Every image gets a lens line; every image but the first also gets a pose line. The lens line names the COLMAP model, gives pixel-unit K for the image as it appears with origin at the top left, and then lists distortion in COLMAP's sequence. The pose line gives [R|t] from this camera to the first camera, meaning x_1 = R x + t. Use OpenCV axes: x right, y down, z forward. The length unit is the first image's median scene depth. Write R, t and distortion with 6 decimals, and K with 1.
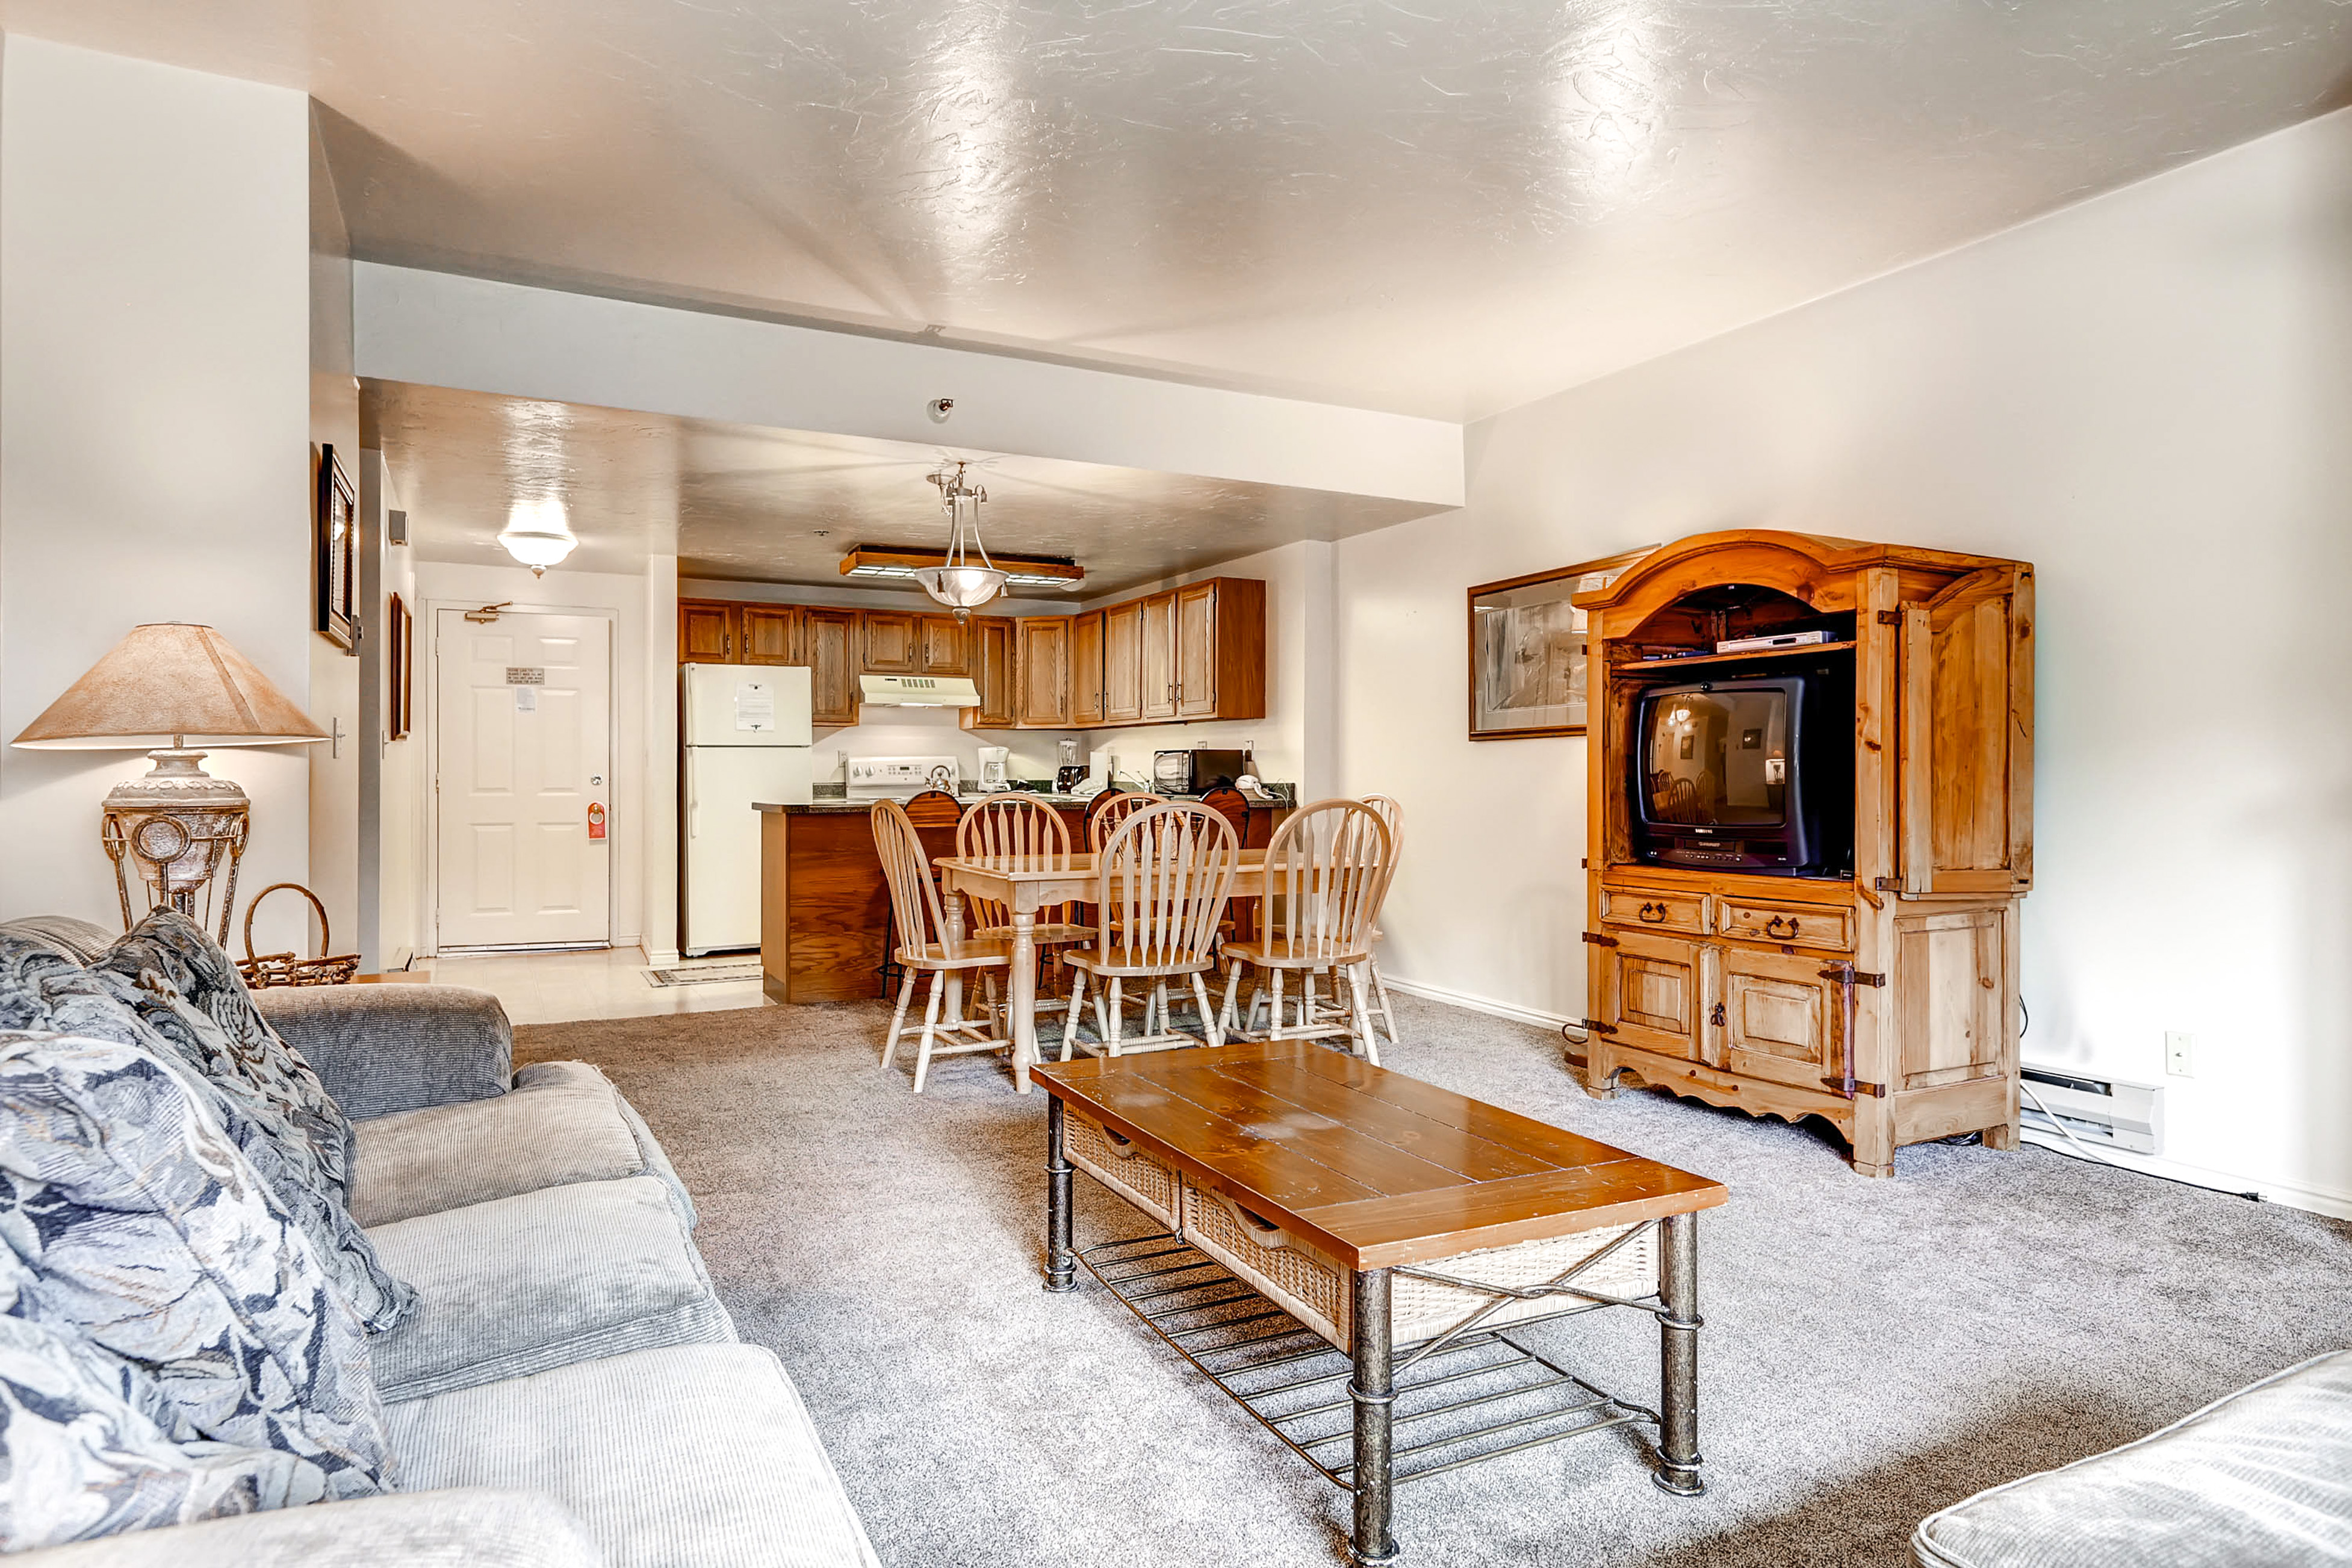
lens RADIAL K [[1327.4, 0, 1168.4], [0, 1327.4, 782.8], [0, 0, 1]] dist [0.007692, 0.000789]
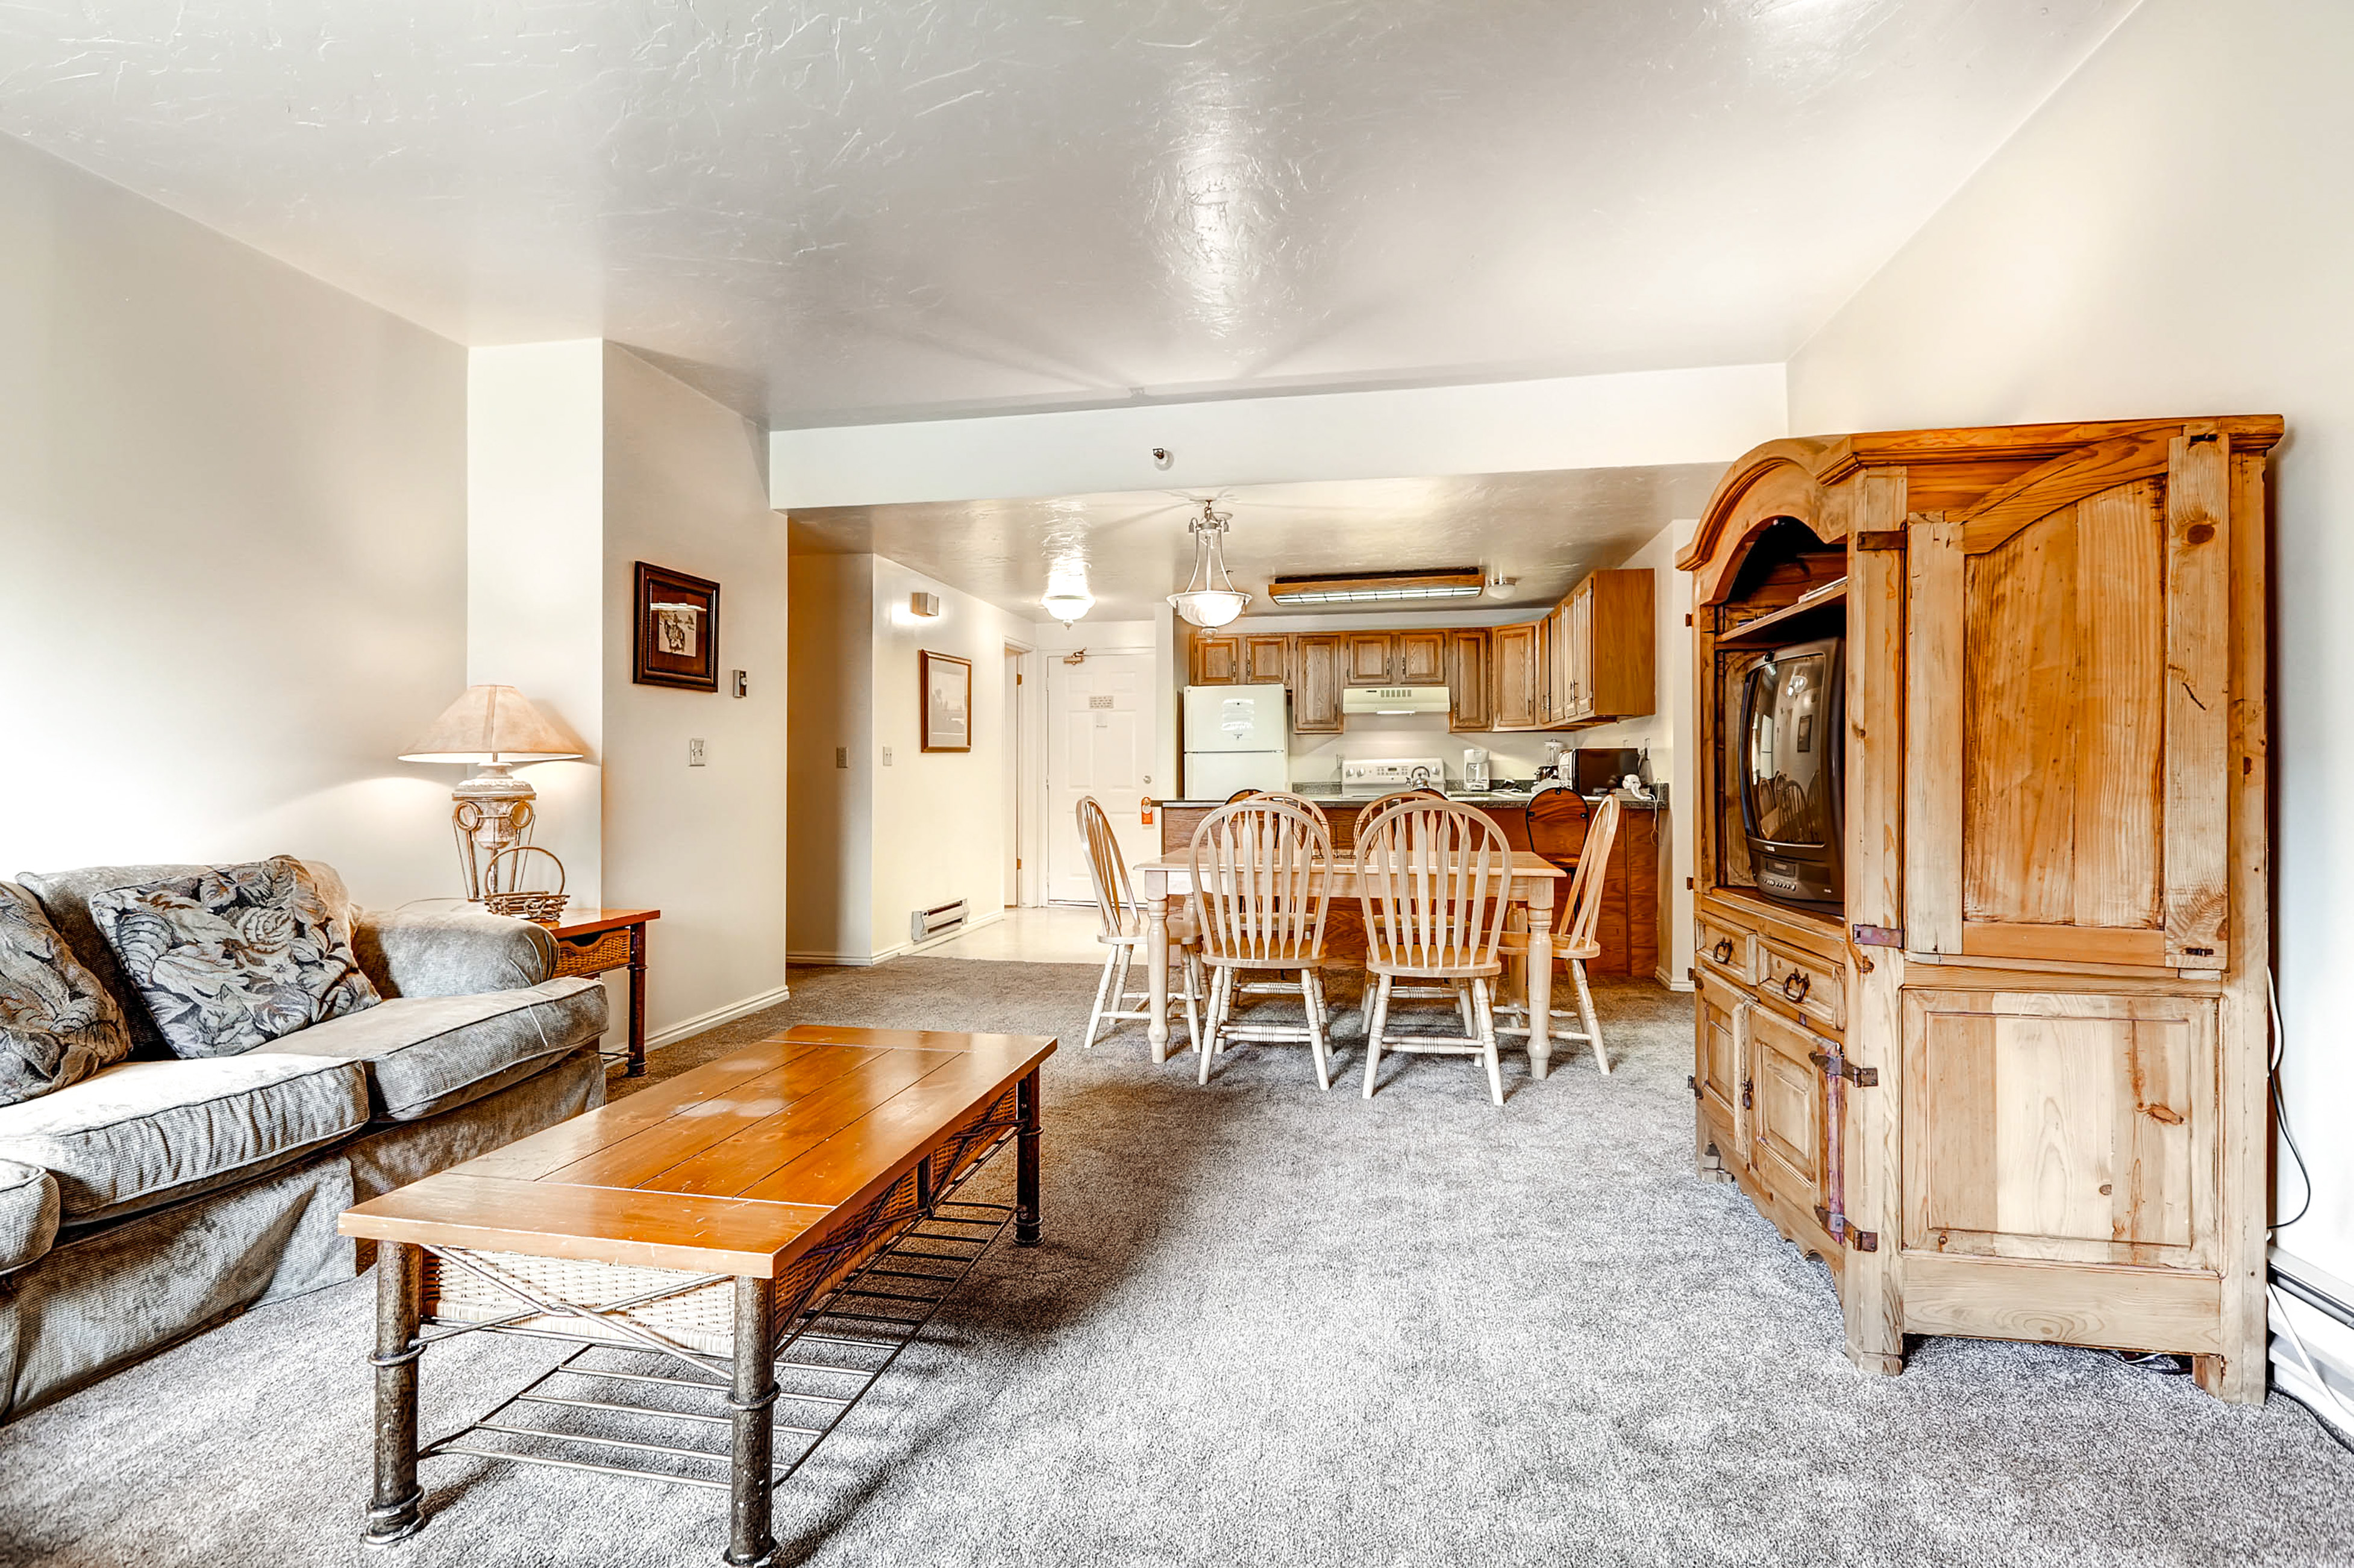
lens RADIAL K [[1127.4, 0, 1170.0], [0, 1127.4, 774.4], [0, 0, 1]] dist [0.003366, 0.000082]
pose [[0.791991, -0.002770, -0.610526, 0.280972], [-0.001029, 0.999982, -0.005872, -0.000988], [0.610532, 0.005279, 0.791974, 0.152127]]
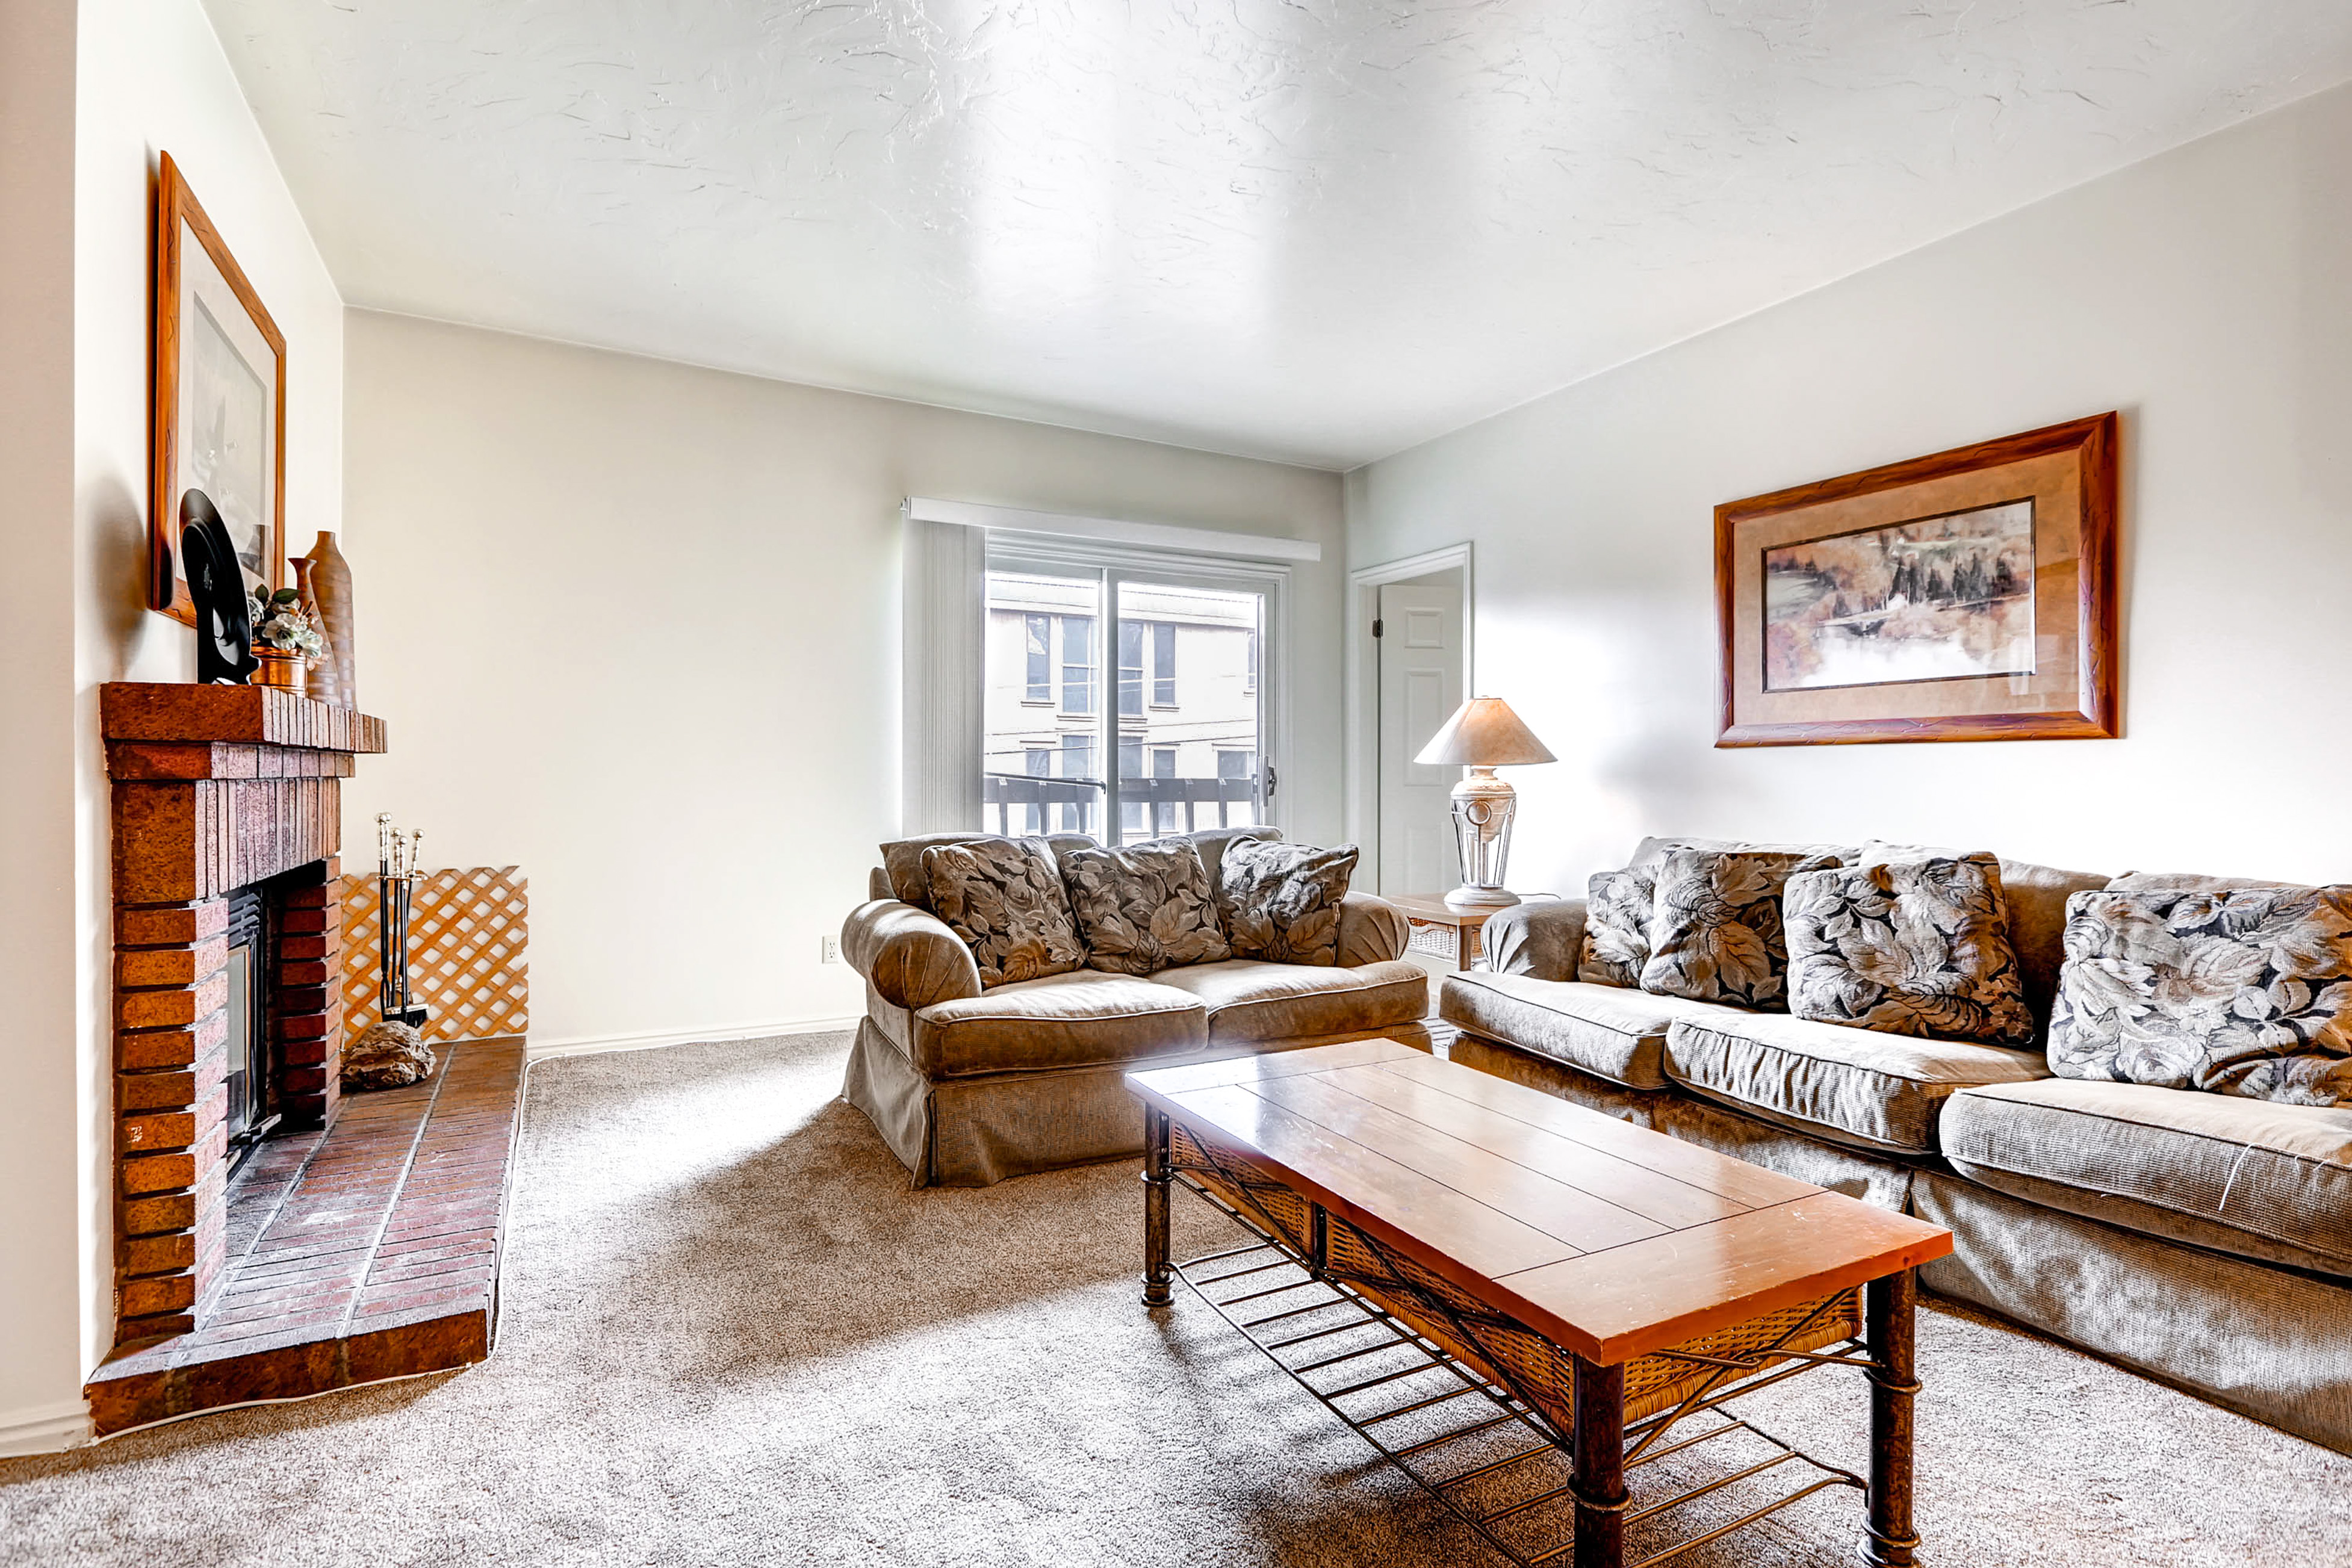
lens RADIAL K [[1126.4, 0, 1171.7], [0, 1126.4, 782.7], [0, 0, 1]] dist [0.003366, 0.000082]
pose [[-0.999706, -0.004666, -0.023785, 0.113952], [-0.004829, 0.999965, 0.006813, -0.002096], [0.023752, 0.006926, -0.999694, 0.552004]]
